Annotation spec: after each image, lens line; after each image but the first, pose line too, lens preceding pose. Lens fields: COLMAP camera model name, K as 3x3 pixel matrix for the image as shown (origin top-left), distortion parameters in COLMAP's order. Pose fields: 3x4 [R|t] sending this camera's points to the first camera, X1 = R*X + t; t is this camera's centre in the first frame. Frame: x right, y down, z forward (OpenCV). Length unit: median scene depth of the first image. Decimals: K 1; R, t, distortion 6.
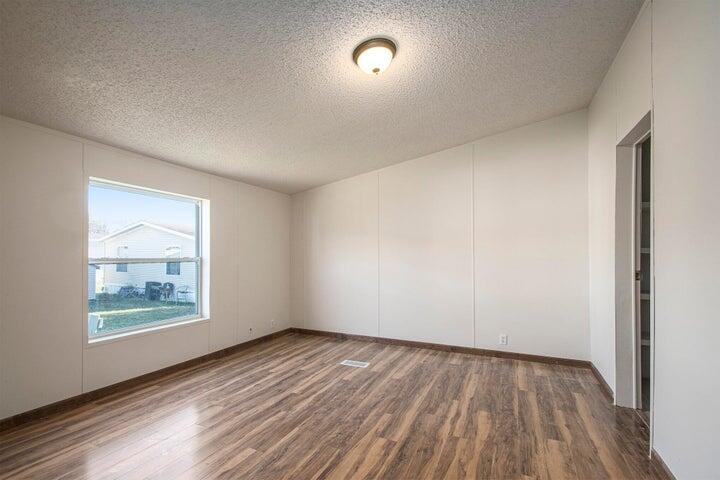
lens RADIAL K [[319.2, 0, 361.0], [0, 319.2, 256.1], [0, 0, 1]] dist [0.001489, -0.013459]
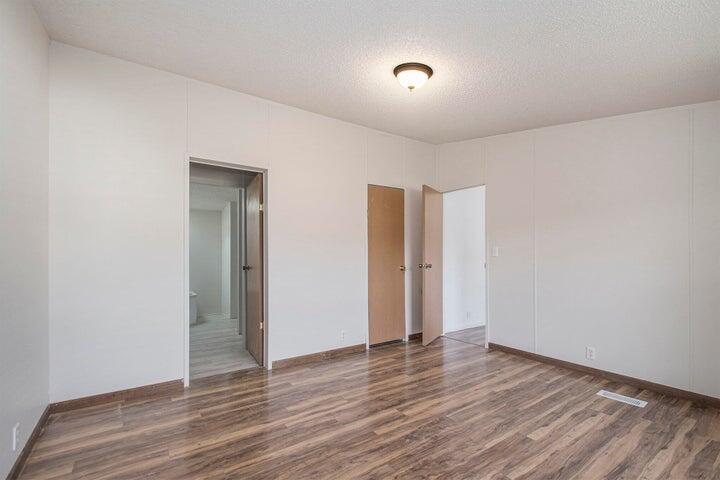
lens RADIAL K [[319.2, 0, 361.0], [0, 319.2, 256.1], [0, 0, 1]] dist [0.001489, -0.013459]
pose [[-0.865841, 0.005217, 0.500291, -0.338384], [0.005771, 0.999983, -0.000439, 0.016903], [-0.500285, 0.002507, -0.865857, 1.914208]]
